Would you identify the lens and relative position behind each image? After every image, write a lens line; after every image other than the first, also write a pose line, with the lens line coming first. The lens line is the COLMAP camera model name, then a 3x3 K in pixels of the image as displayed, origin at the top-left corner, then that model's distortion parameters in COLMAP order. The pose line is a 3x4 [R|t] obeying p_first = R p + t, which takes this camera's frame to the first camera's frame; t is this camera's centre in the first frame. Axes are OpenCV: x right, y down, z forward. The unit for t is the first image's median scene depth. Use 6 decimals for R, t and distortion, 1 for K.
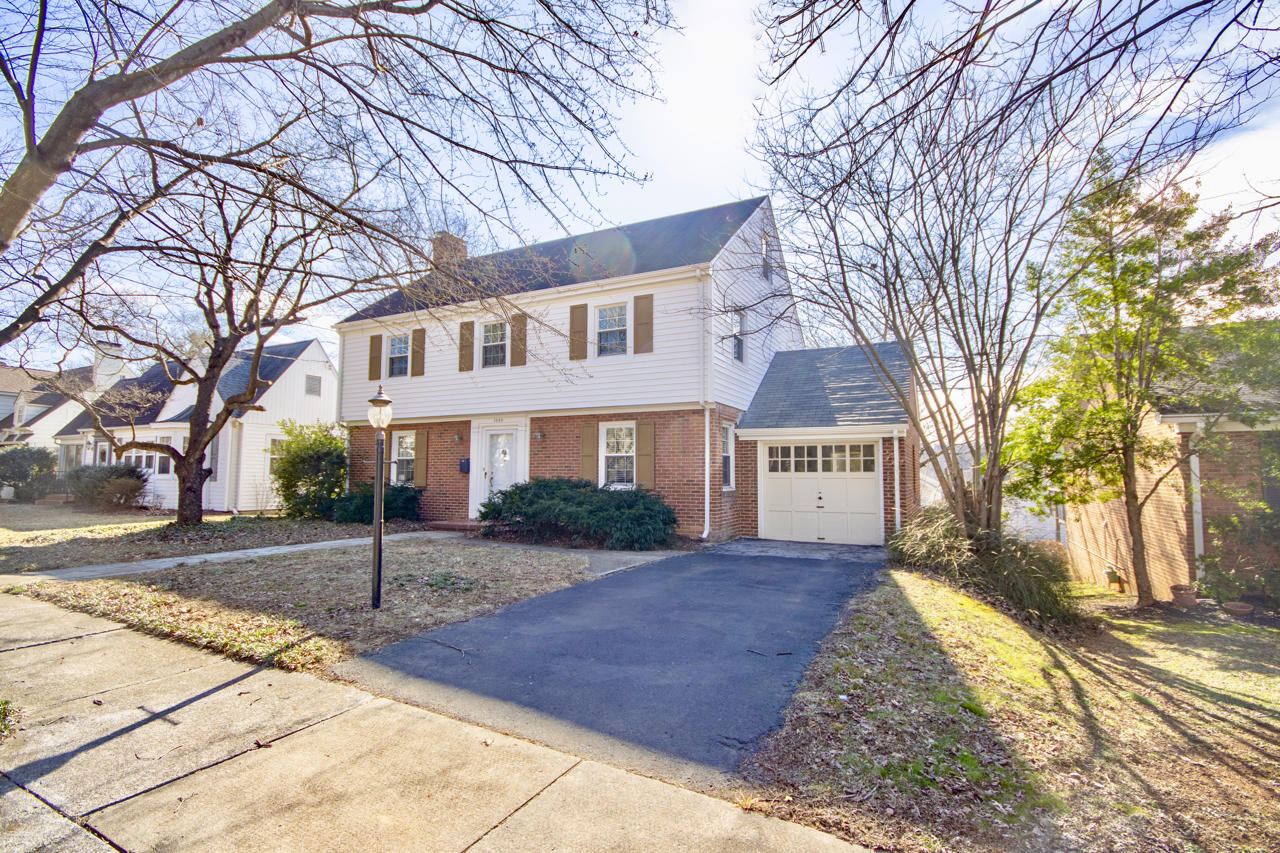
lens RADIAL K [[618.6, 0, 642.6], [0, 618.6, 421.7], [0, 0, 1]] dist [0.006899, -0.007140]
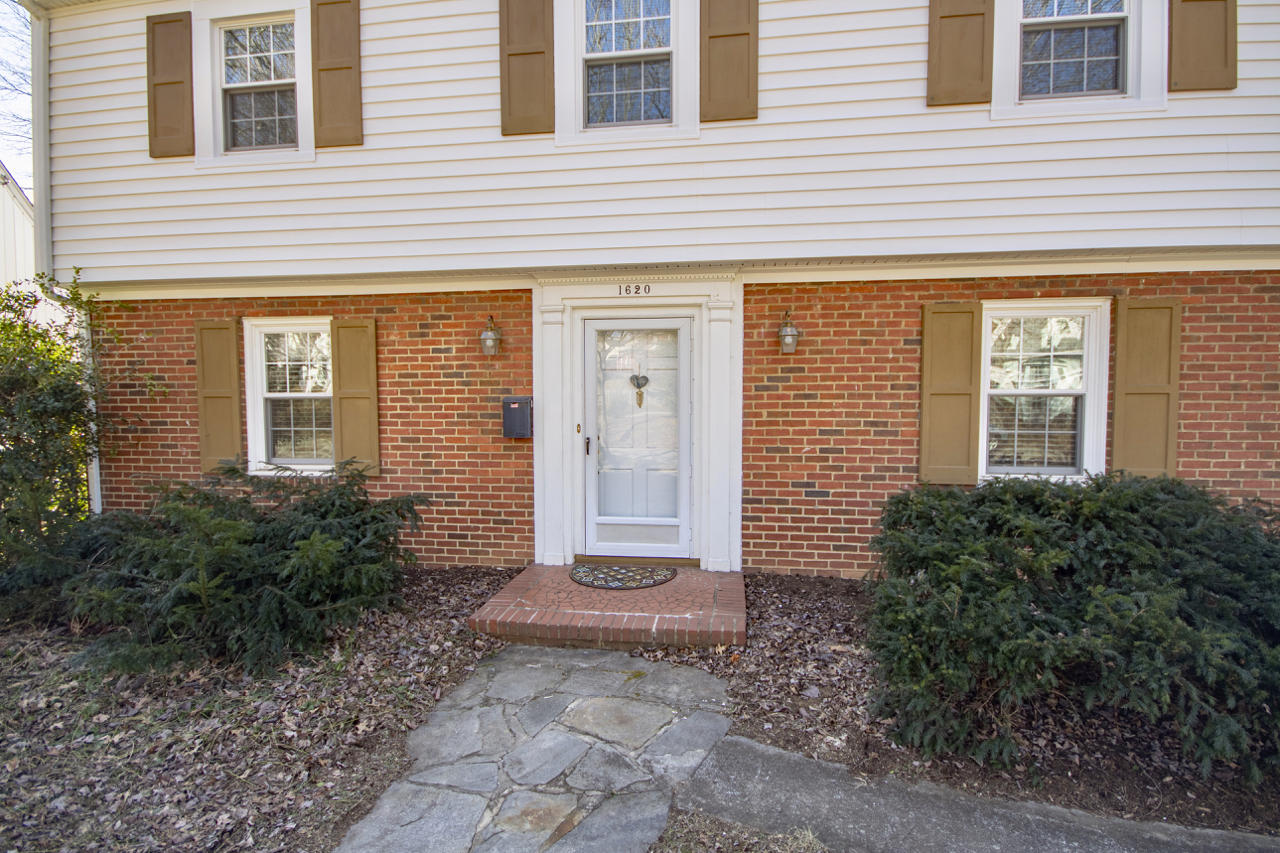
lens RADIAL K [[618.6, 0, 639.1], [0, 618.6, 424.1], [0, 0, 1]] dist [0.006899, -0.007140]
pose [[0.944382, -0.023471, 0.328012, -0.362793], [-0.020978, 0.991118, 0.131319, 0.027901], [-0.328181, -0.130897, 0.935502, 0.693944]]
